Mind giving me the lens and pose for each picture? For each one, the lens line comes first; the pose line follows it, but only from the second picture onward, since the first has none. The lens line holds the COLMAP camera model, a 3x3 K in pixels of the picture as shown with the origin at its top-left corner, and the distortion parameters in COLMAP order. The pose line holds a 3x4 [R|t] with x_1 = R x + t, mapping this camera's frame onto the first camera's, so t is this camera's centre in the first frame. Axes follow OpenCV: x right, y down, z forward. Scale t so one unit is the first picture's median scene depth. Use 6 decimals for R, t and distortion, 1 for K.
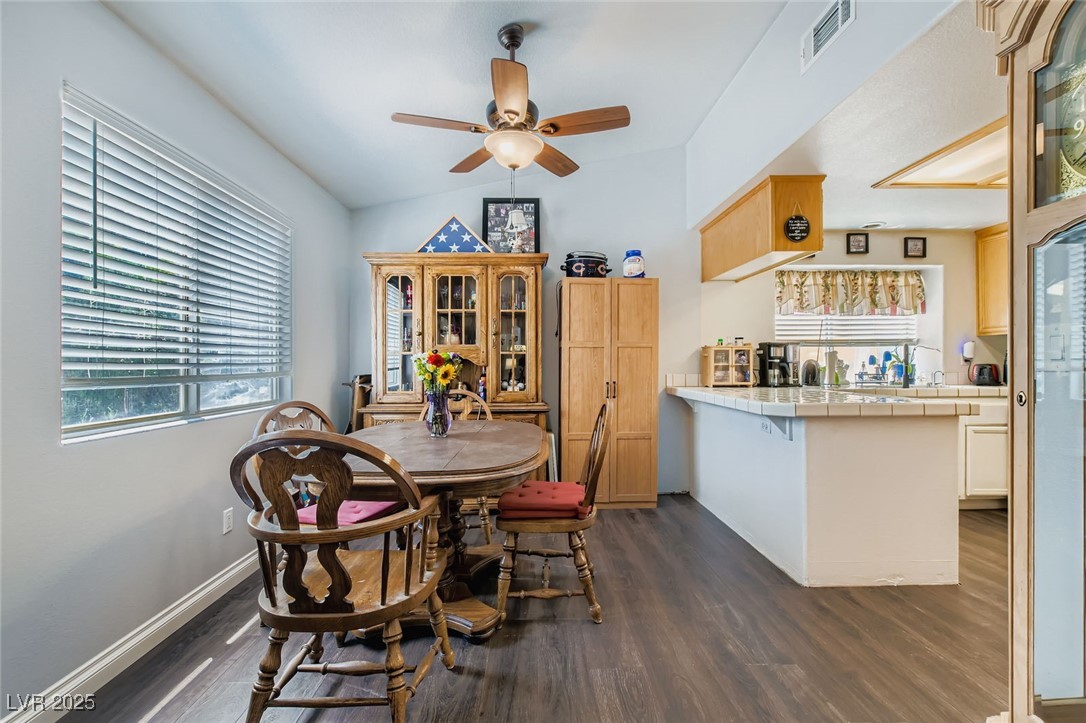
lens RADIAL K [[479.7, 0, 546.4], [0, 479.7, 362.8], [0, 0, 1]] dist [-0.028201, 0.041586]
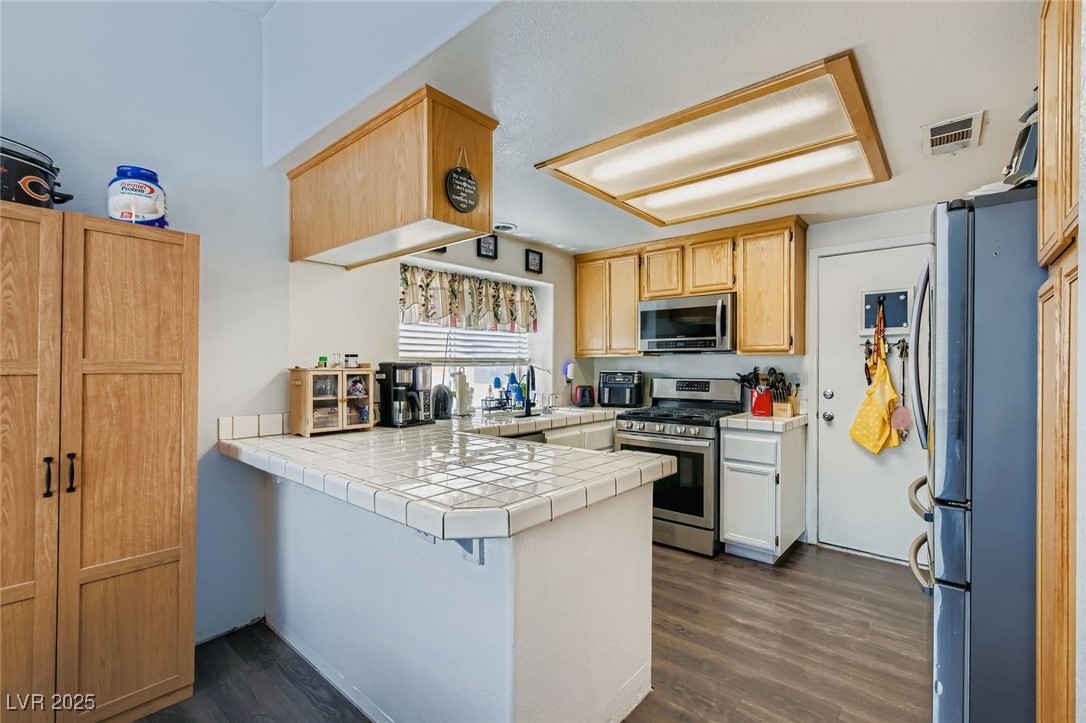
lens RADIAL K [[479.6, 0, 547.9], [0, 479.6, 365.4], [0, 0, 1]] dist [0.002023, 0.000497]
pose [[0.674370, 0.004241, 0.738381, 0.108137], [-0.003882, 0.999990, -0.002198, -0.040311], [-0.738383, -0.001384, 0.674380, 0.385778]]
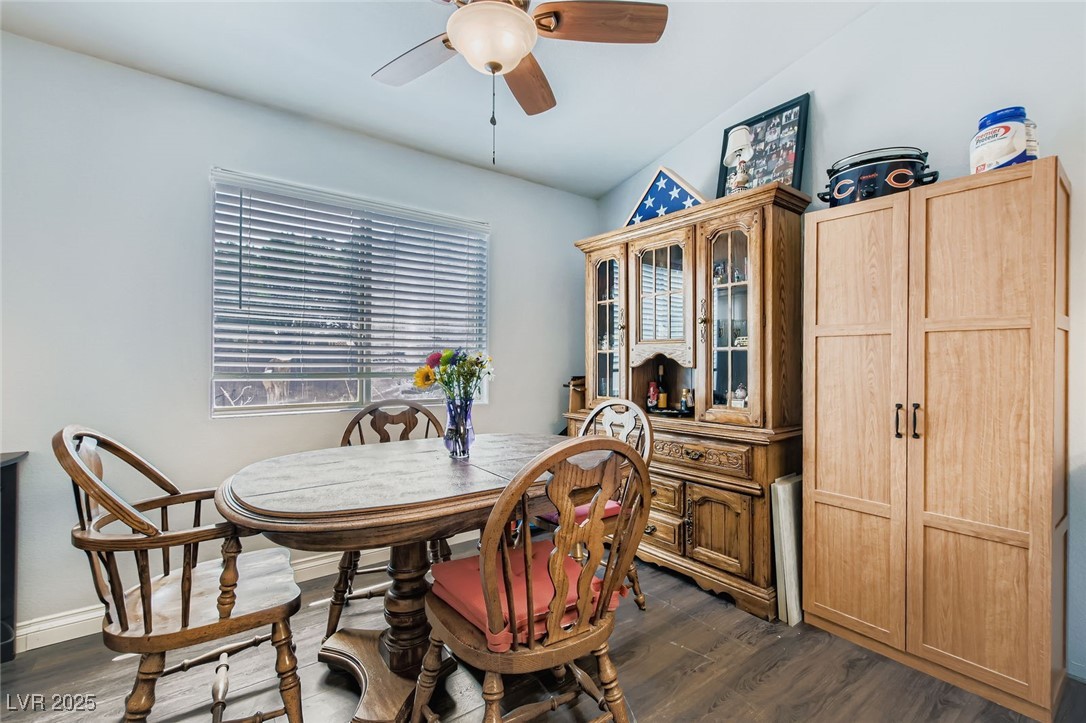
lens RADIAL K [[473.2, 0, 545.1], [0, 473.2, 361.2], [0, 0, 1]] dist [0.000866, -0.000485]
pose [[0.572783, 0.001135, -0.819706, 0.310432], [-0.004907, 0.999986, -0.002044, -0.001093], [0.819692, 0.005193, 0.572781, 0.415708]]
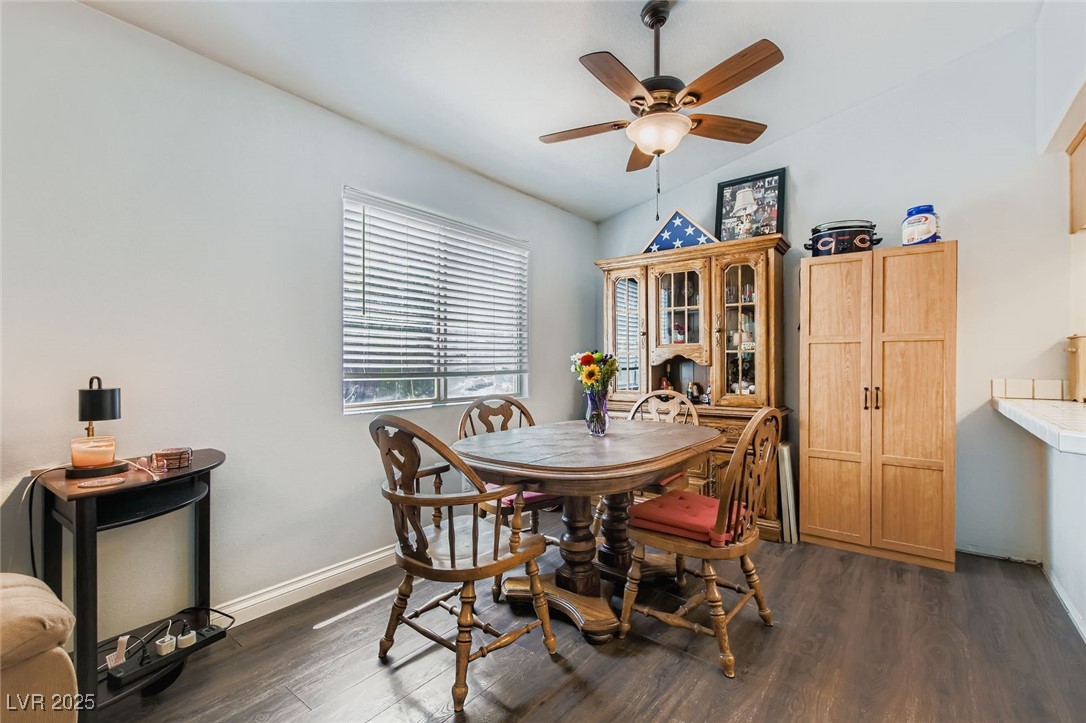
lens RADIAL K [[476.8, 0, 546.4], [0, 476.8, 363.4], [0, 0, 1]] dist [0.000990, 0.000096]
pose [[0.767216, 0.000691, -0.641389, 0.218535], [0.001023, 0.999997, 0.002301, -0.000963], [0.641388, -0.002421, 0.767213, 0.089668]]
